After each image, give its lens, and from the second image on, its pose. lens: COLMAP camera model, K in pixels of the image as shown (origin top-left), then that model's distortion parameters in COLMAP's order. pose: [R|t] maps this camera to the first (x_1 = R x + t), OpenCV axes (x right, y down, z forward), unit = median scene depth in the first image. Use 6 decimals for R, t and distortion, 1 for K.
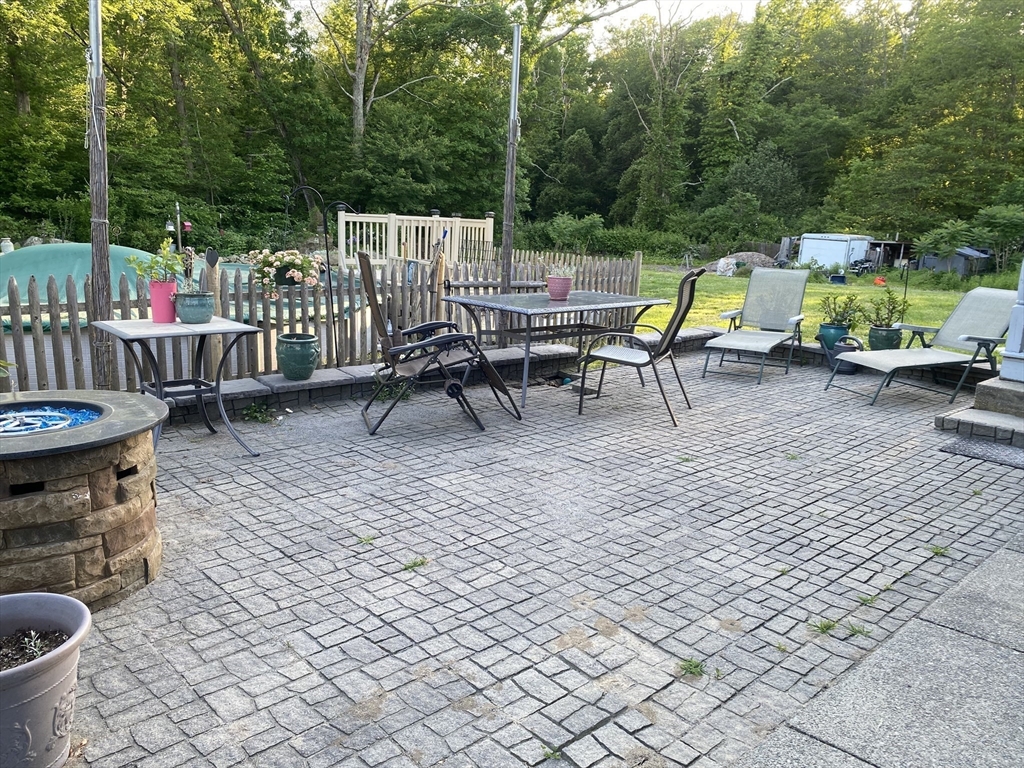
lens RADIAL K [[796.8, 0, 499.0], [0, 796.8, 398.4], [0, 0, 1]] dist [0.015725, -0.001170]
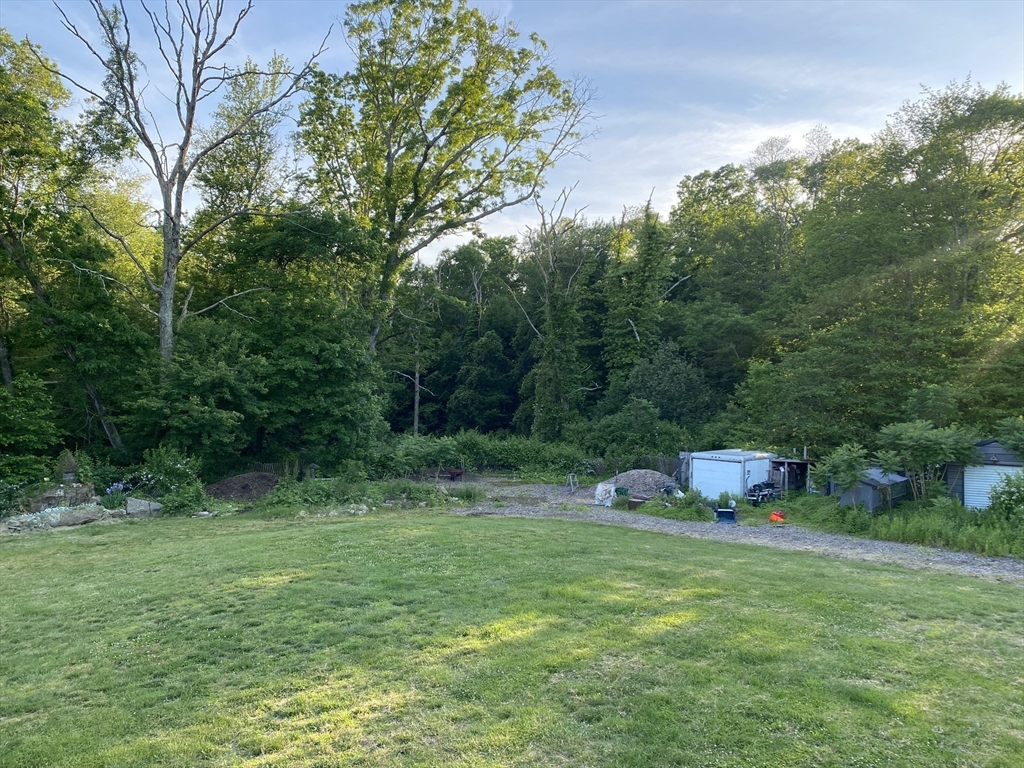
lens RADIAL K [[792.0, 0, 504.7], [0, 792.0, 396.4], [0, 0, 1]] dist [0.082120, -0.121651]
pose [[0.998948, -0.032562, 0.032299, 0.121520], [0.039111, 0.972622, -0.229078, -0.060531], [-0.023956, 0.230100, 0.972872, 0.132362]]
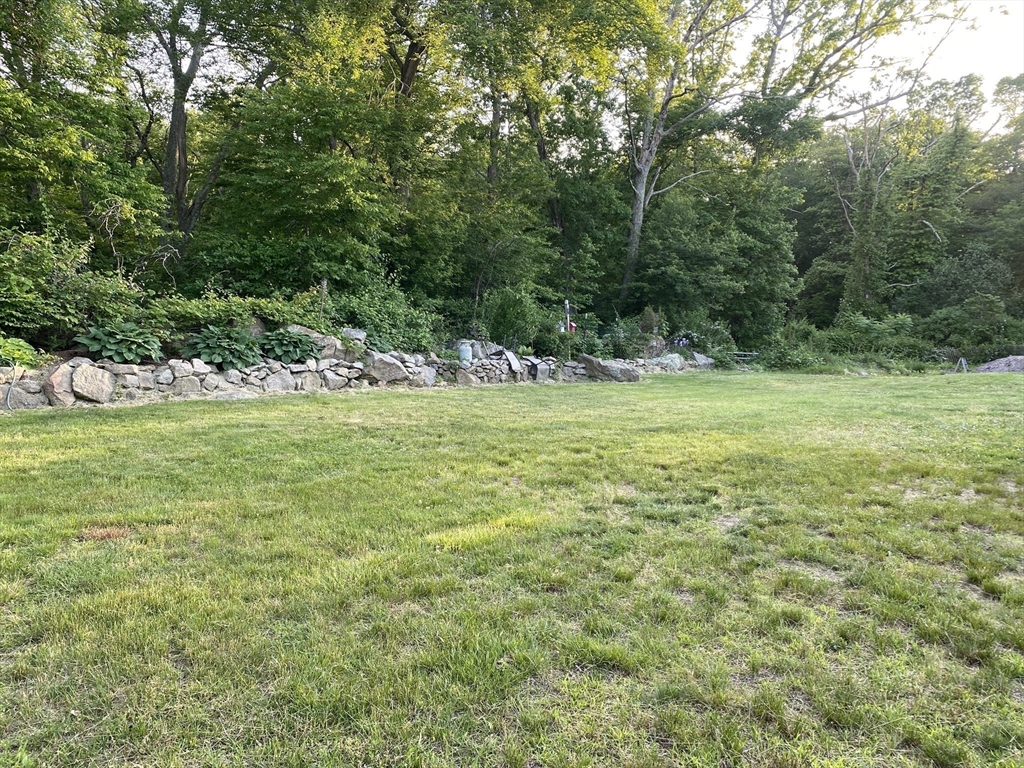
lens RADIAL K [[782.2, 0, 518.7], [0, 782.2, 425.4], [0, 0, 1]] dist [0.013540, -0.041476]
pose [[0.999351, -0.003927, 0.035816, -0.270889], [0.007142, 0.995908, -0.090085, -0.019797], [-0.035316, 0.090283, 0.995290, 0.098313]]
